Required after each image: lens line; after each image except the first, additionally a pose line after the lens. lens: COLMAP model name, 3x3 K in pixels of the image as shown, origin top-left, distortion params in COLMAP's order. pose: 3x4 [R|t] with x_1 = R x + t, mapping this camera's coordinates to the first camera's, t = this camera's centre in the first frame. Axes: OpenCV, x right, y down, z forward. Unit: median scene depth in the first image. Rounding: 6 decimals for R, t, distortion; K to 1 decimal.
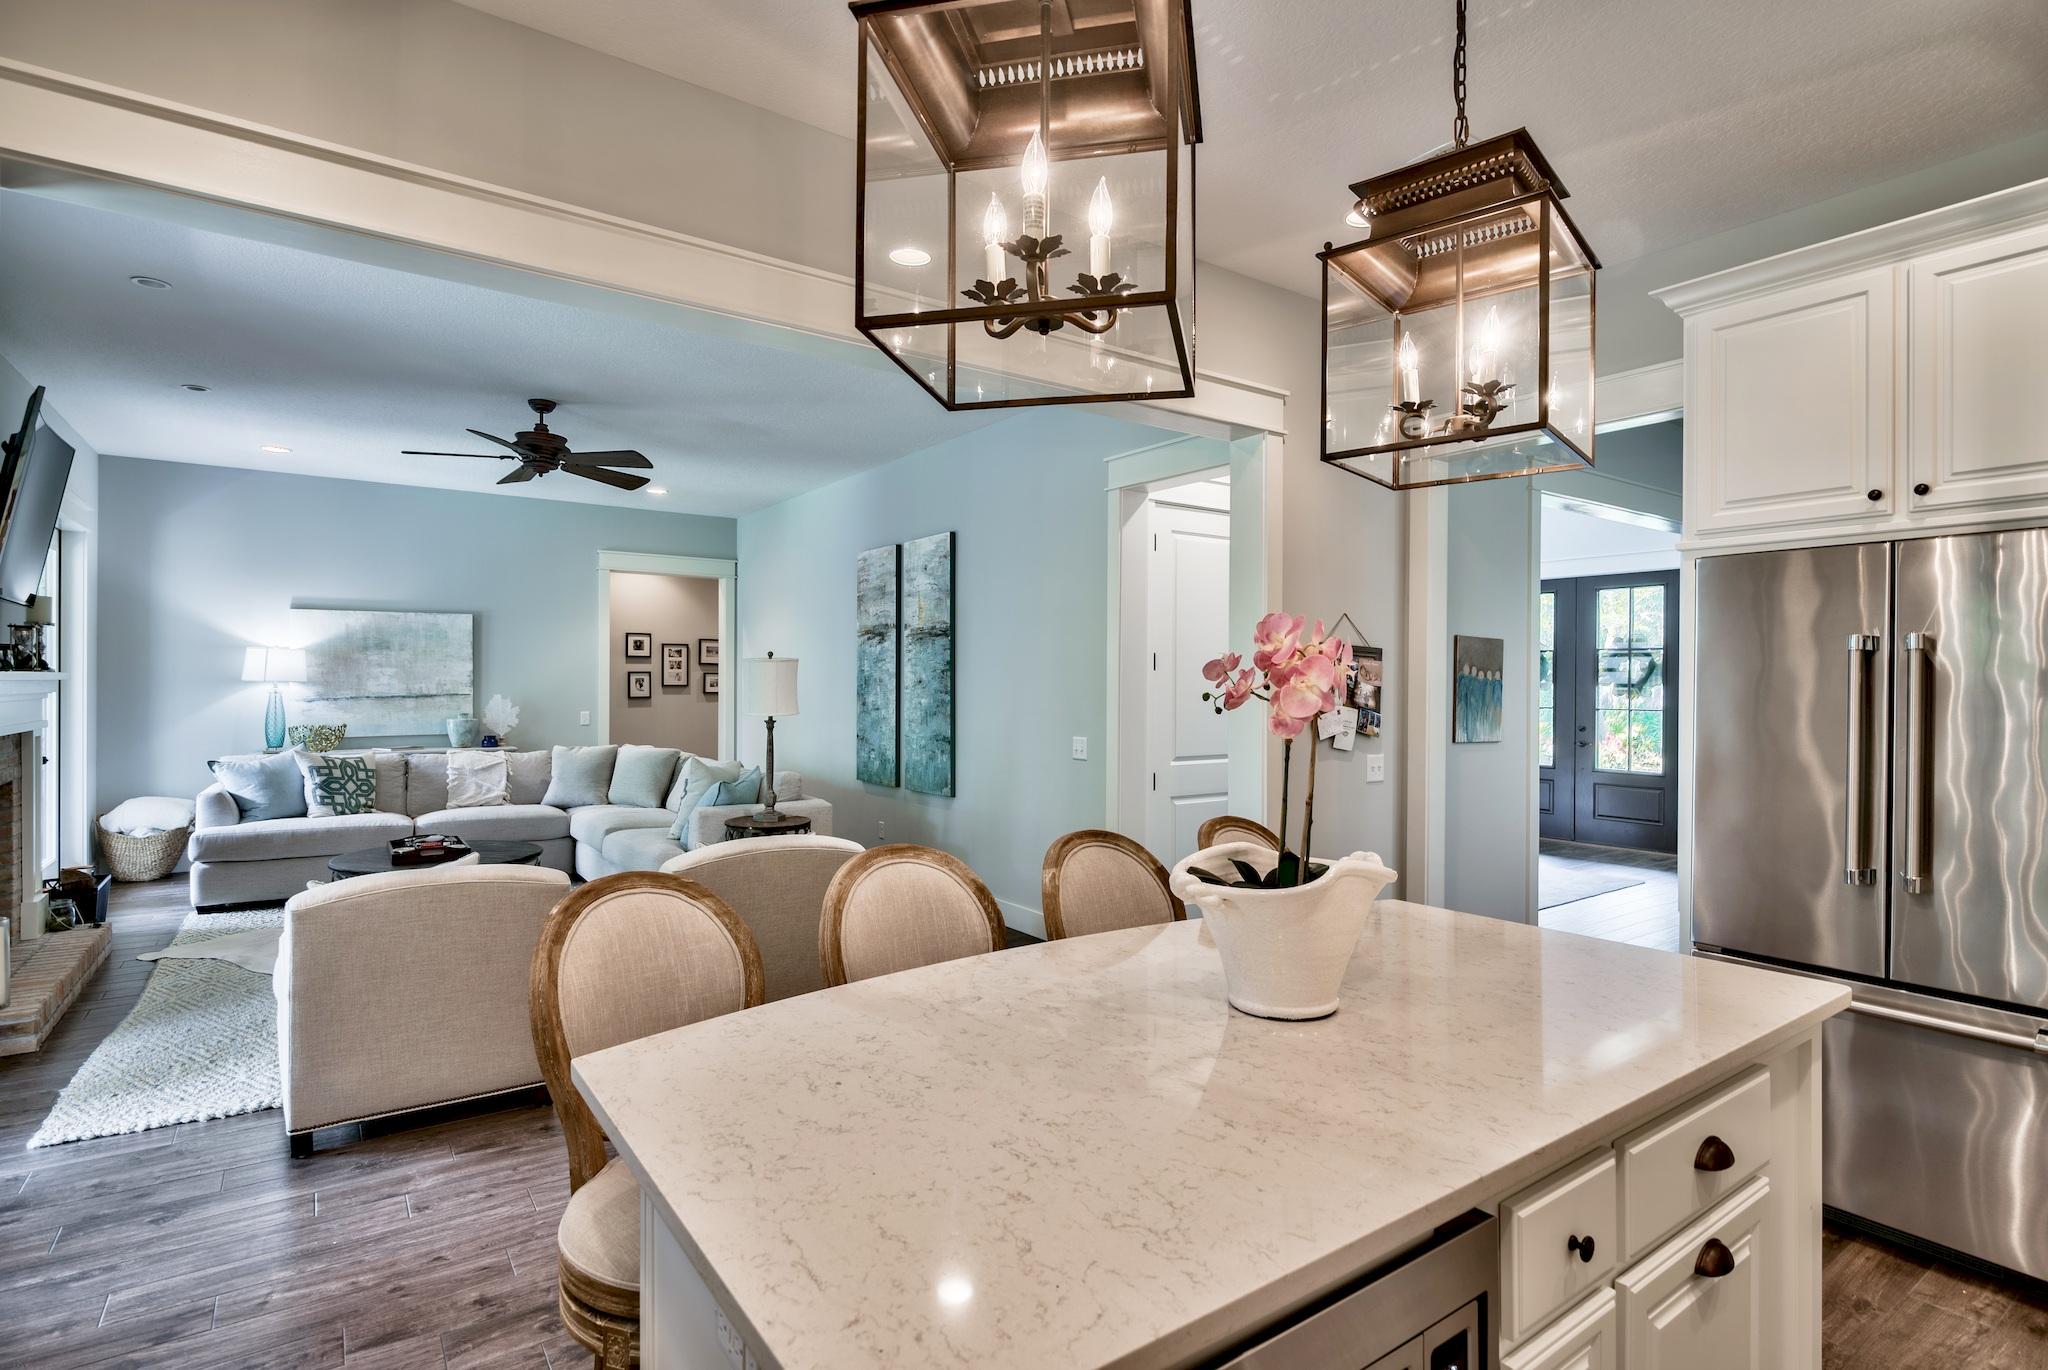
lens RADIAL K [[1003.7, 0, 1013.3], [0, 1003.7, 690.5], [0, 0, 1]] dist [-0.000827, -0.000187]
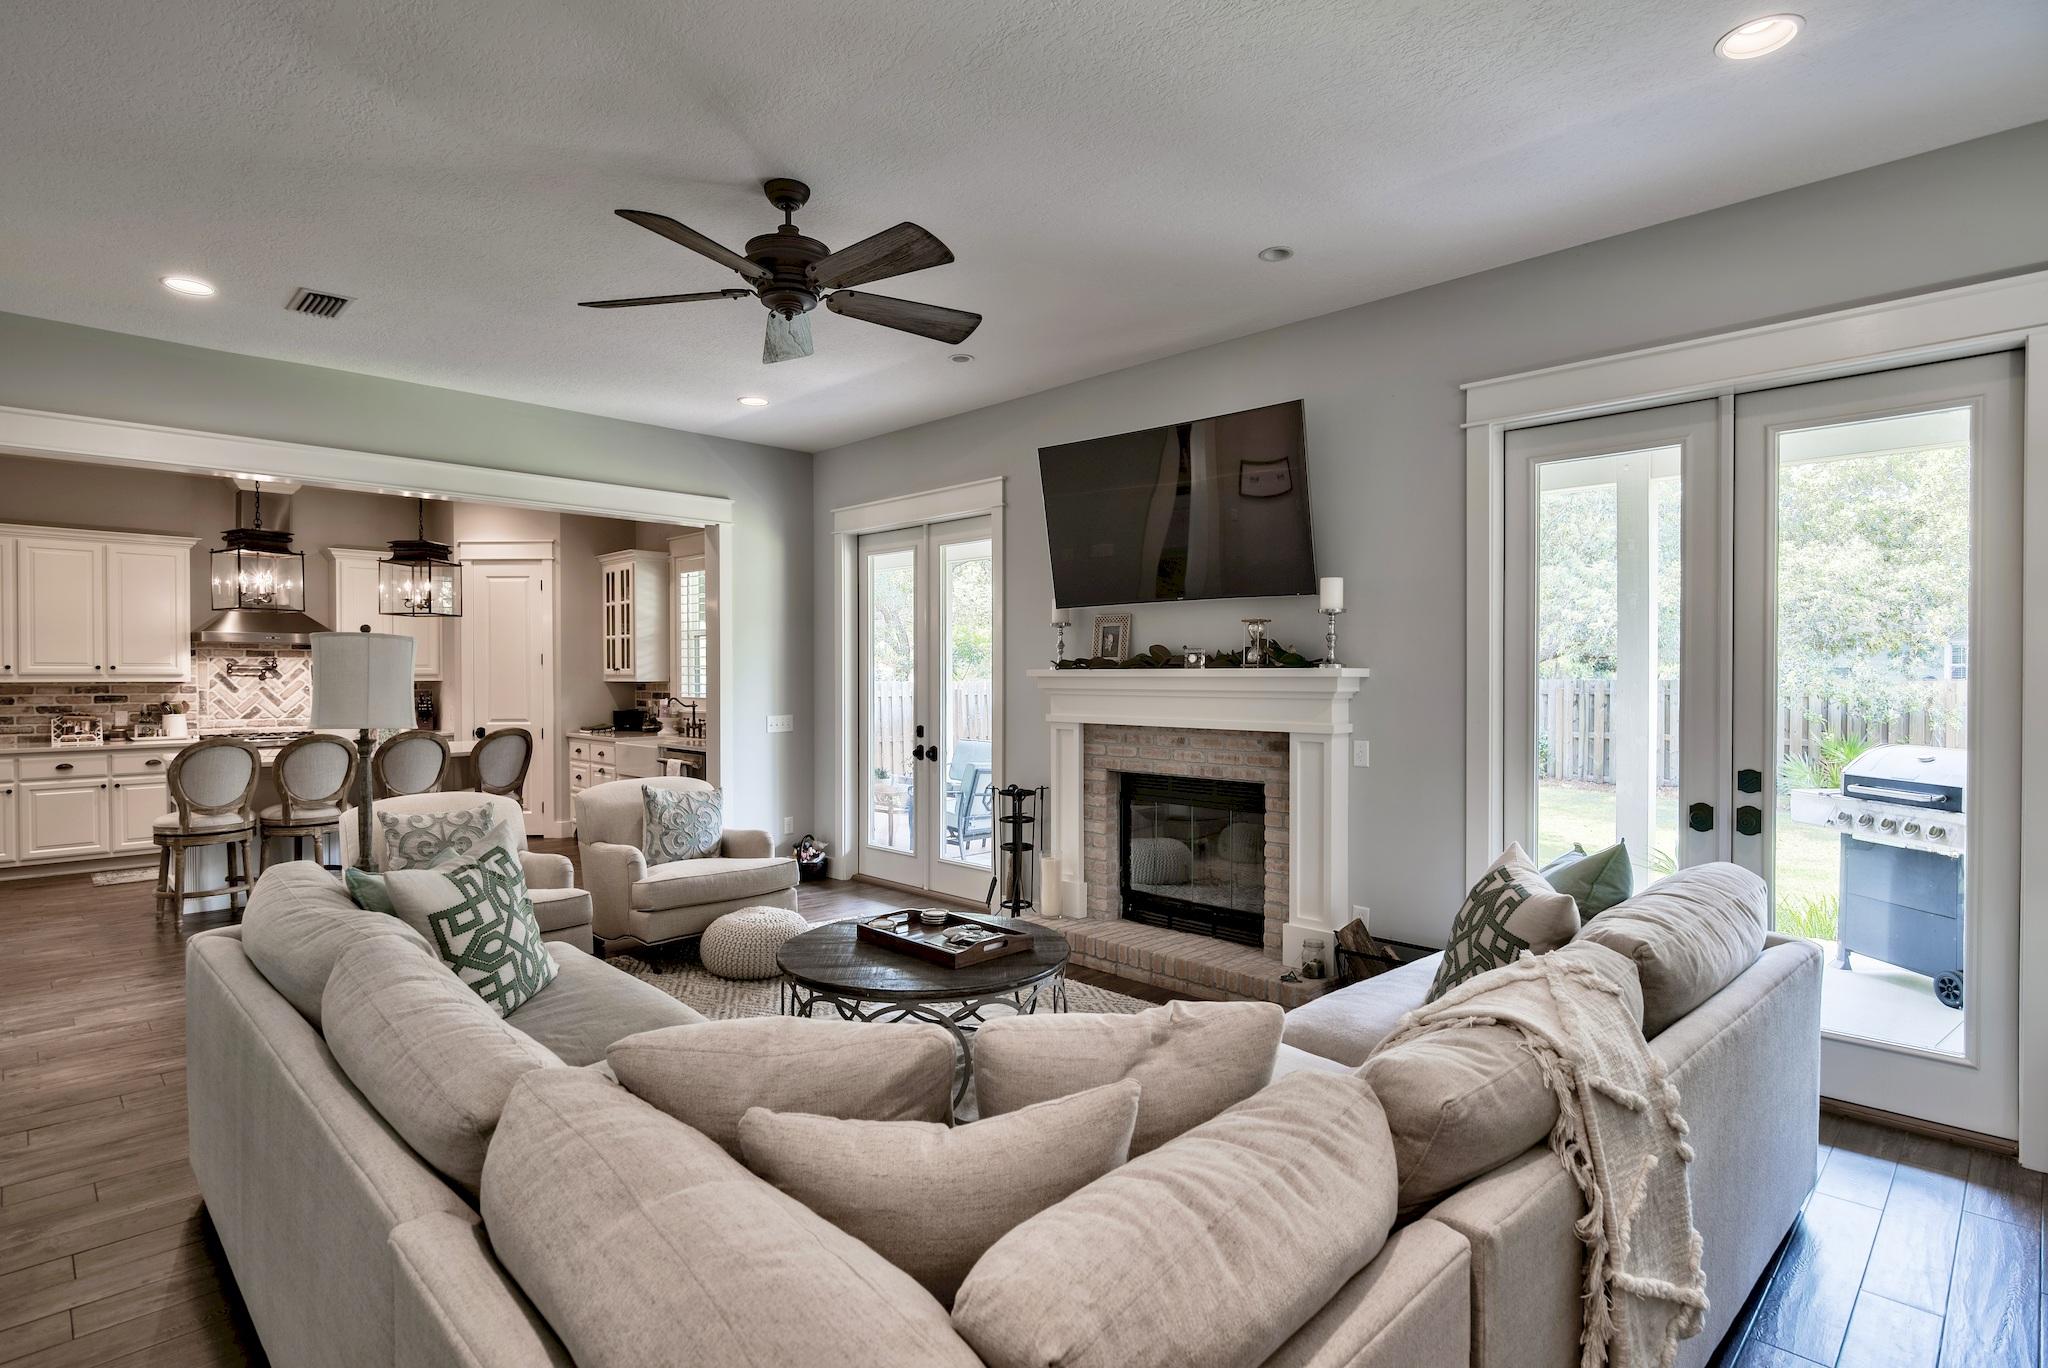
lens RADIAL K [[1024.0, 0, 1022.6], [0, 1024.0, 676.0], [0, 0, 1]] dist [-0.001252, -0.000114]
pose [[-0.983880, -0.005074, -0.178758, -0.390919], [-0.006737, 0.999939, 0.008700, -0.012197], [0.178703, 0.009764, -0.983855, 1.253612]]
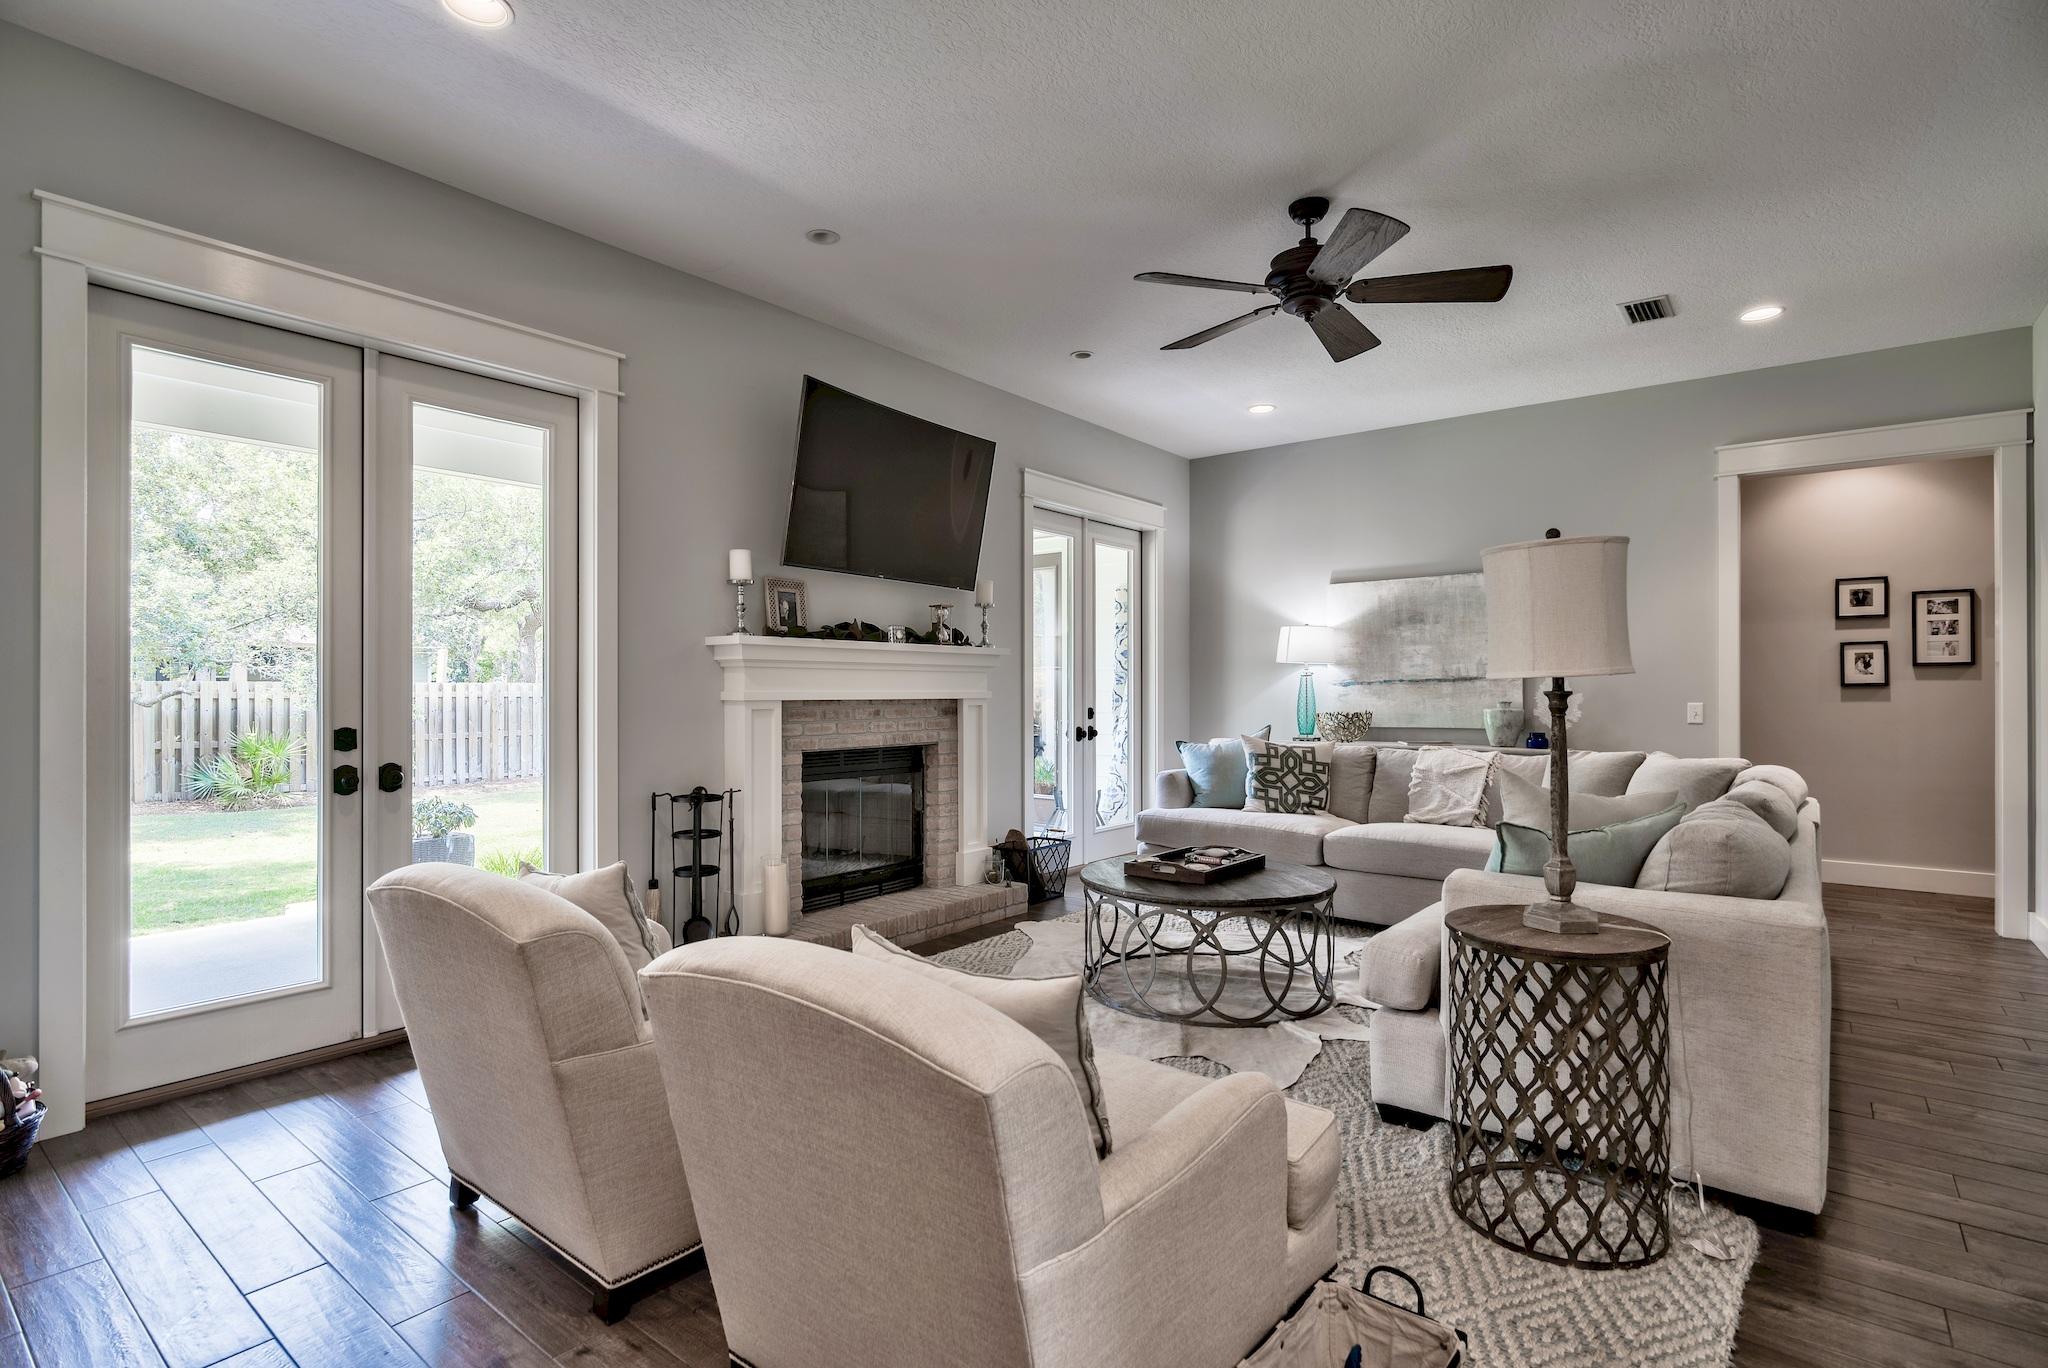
lens RADIAL K [[991.6, 0, 1014.0], [0, 991.6, 690.0], [0, 0, 1]] dist [-0.003870, -0.000980]
pose [[0.287572, -0.006168, -0.957739, 0.067512], [-0.005881, 0.999949, -0.008206, 0.025597], [0.957741, 0.007992, 0.287521, 0.493937]]
